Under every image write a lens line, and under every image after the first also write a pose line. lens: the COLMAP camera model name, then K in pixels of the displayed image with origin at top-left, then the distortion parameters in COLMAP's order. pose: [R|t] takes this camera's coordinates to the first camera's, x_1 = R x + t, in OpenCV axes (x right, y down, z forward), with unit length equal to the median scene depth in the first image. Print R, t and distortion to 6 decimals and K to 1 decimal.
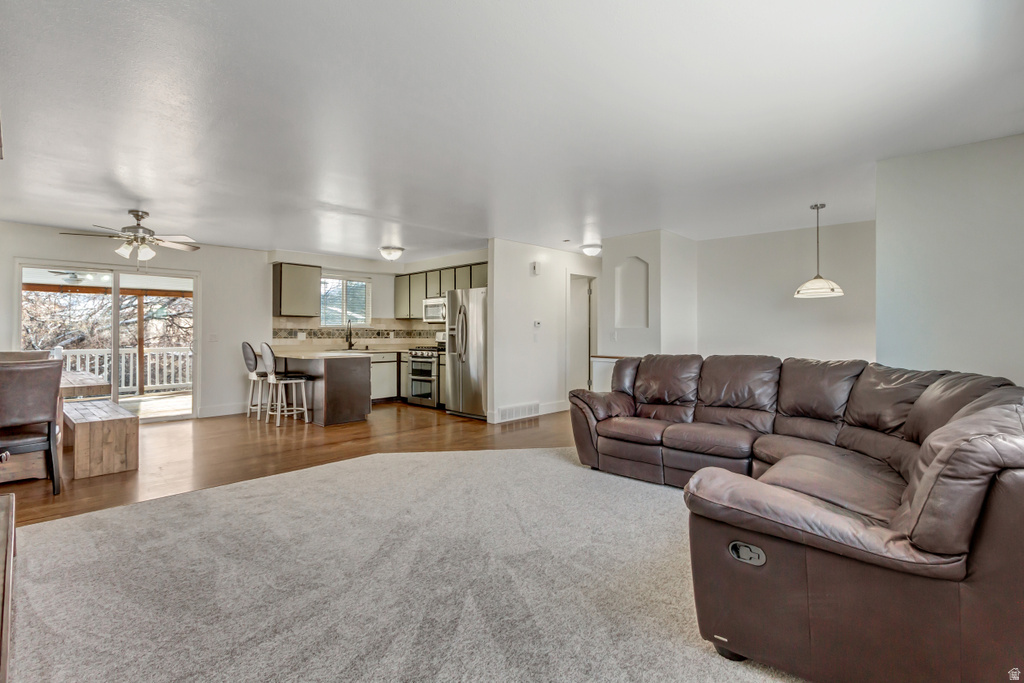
lens RADIAL K [[461.1, 0, 513.8], [0, 461.1, 333.3], [0, 0, 1]] dist [0.000883, 0.000067]
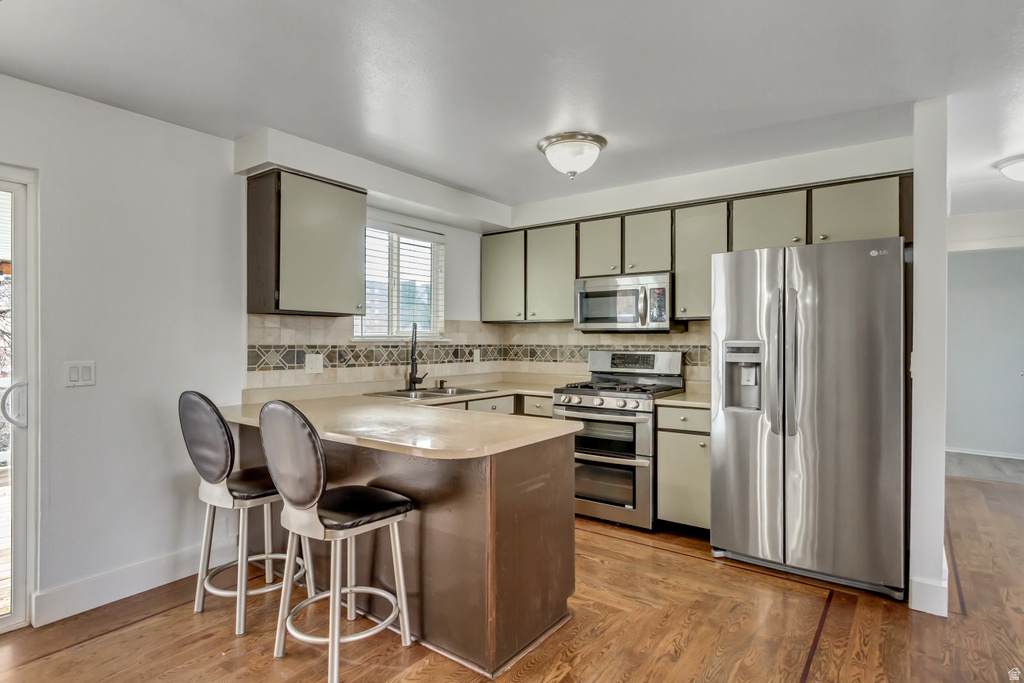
lens RADIAL K [[529.3, 0, 511.1], [0, 529.3, 346.6], [0, 0, 1]] dist [0.007301, 0.000265]
pose [[0.990414, 0.000487, 0.138128, -0.351471], [-0.002343, 0.999909, 0.013275, -0.014773], [-0.138109, -0.013471, 0.990325, 0.513573]]
